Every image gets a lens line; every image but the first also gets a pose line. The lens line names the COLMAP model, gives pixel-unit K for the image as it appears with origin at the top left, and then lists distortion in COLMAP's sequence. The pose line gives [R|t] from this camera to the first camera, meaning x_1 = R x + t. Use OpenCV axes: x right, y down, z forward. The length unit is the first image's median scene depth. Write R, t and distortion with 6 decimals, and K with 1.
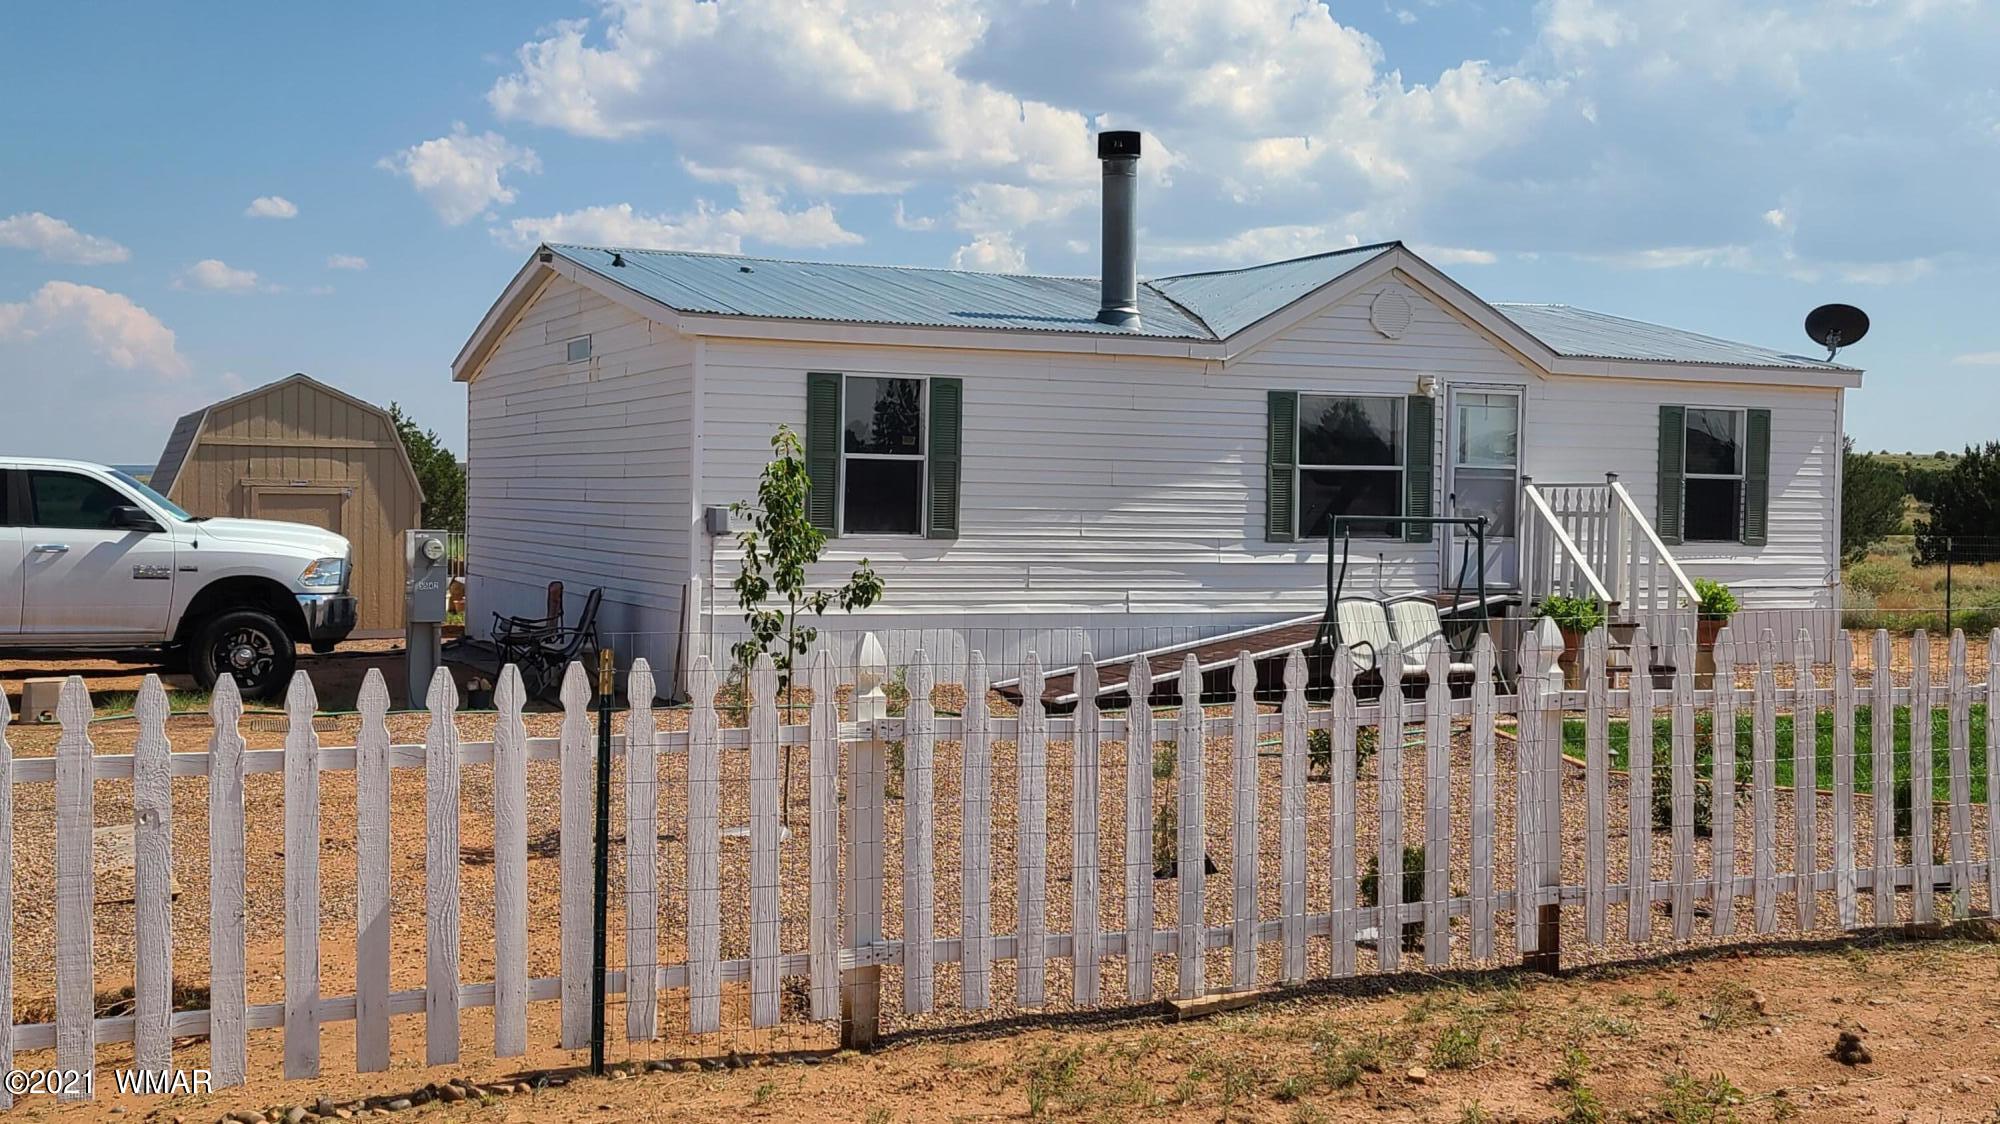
lens RADIAL K [[1480.2, 0, 1002.0], [0, 1480.2, 552.8], [0, 0, 1]] dist [-0.010787, -0.002724]
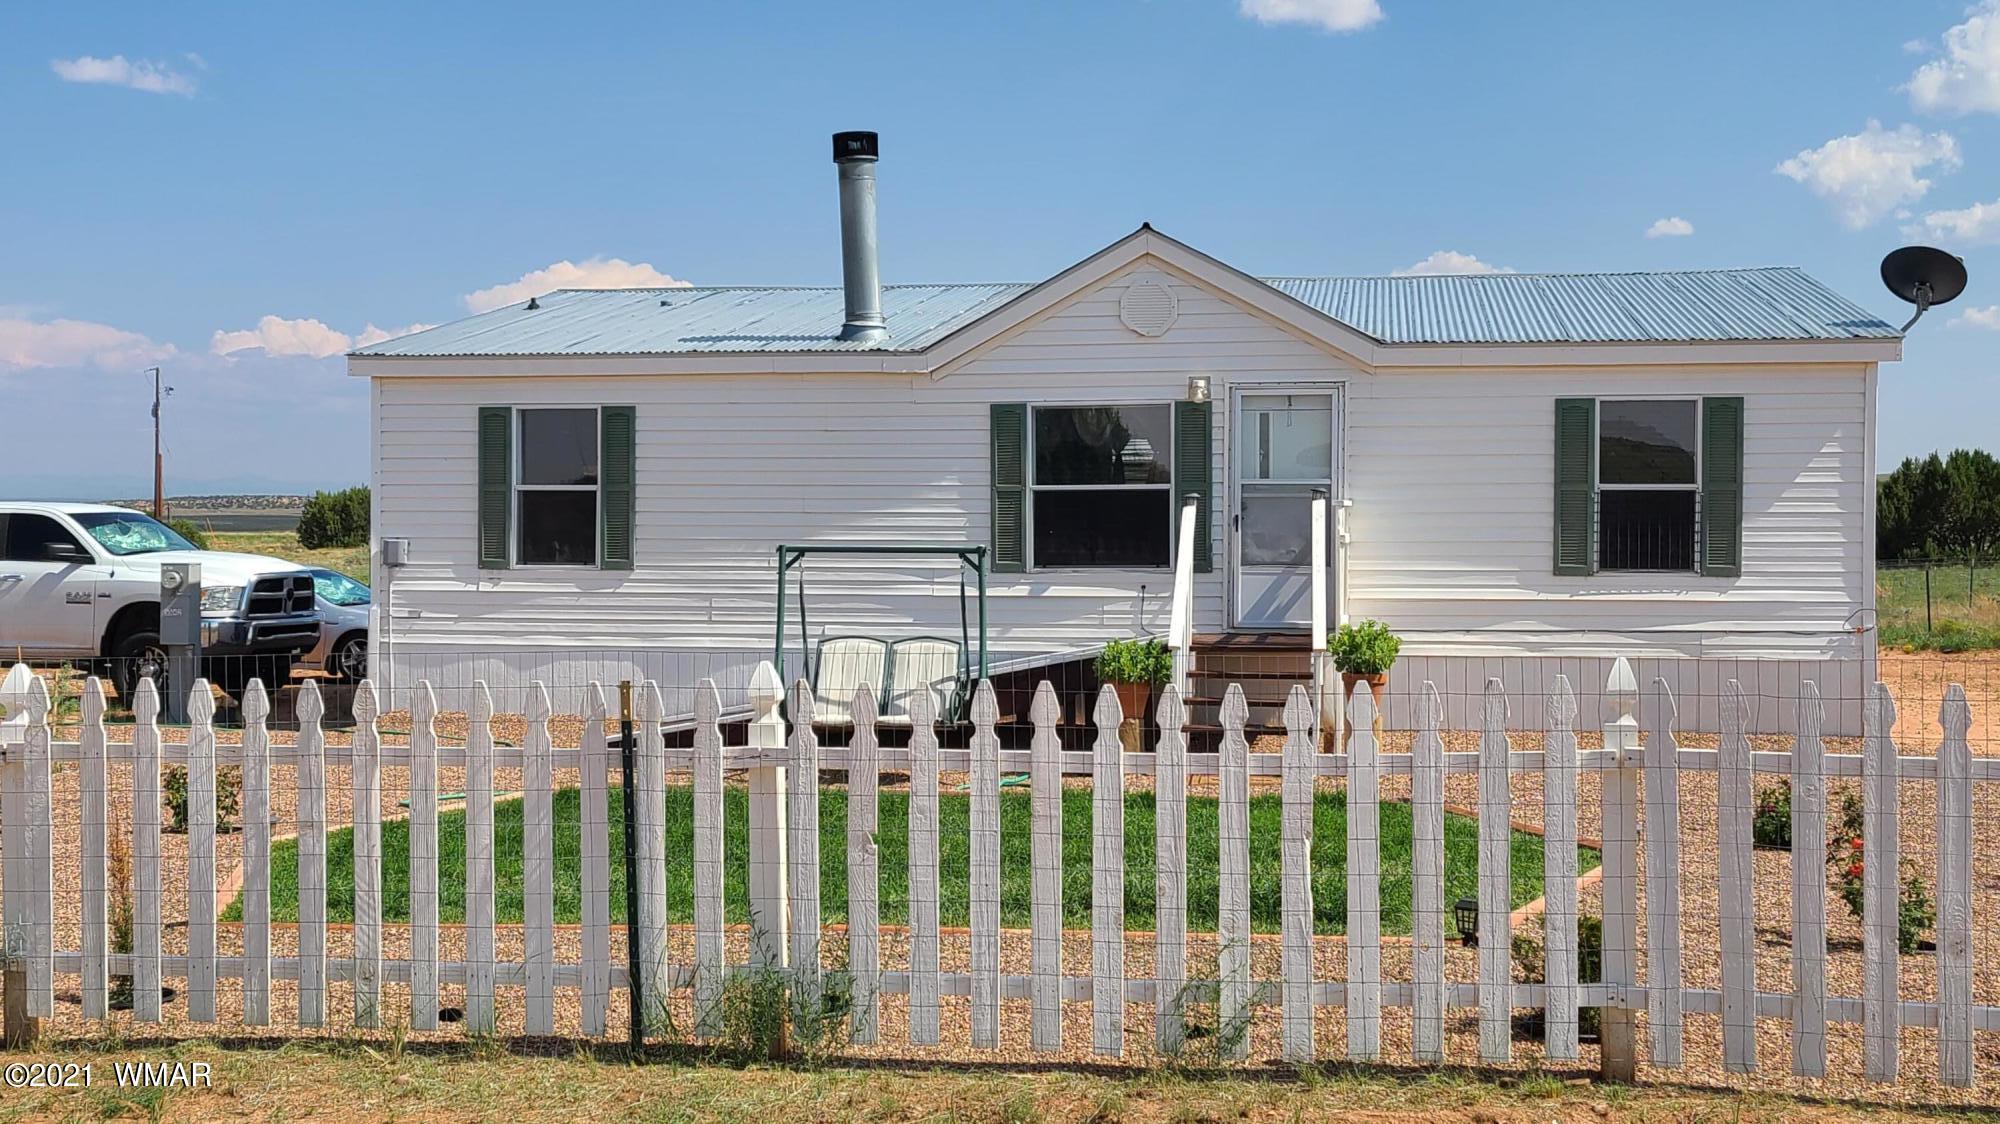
lens RADIAL K [[1480.2, 0, 1000.6], [0, 1480.2, 569.3], [0, 0, 1]] dist [-0.010787, -0.002724]
pose [[0.920464, -0.000318, -0.390828, 0.540512], [-0.002145, 0.999980, -0.005866, -0.004027], [0.390822, 0.006238, 0.920445, 0.179745]]
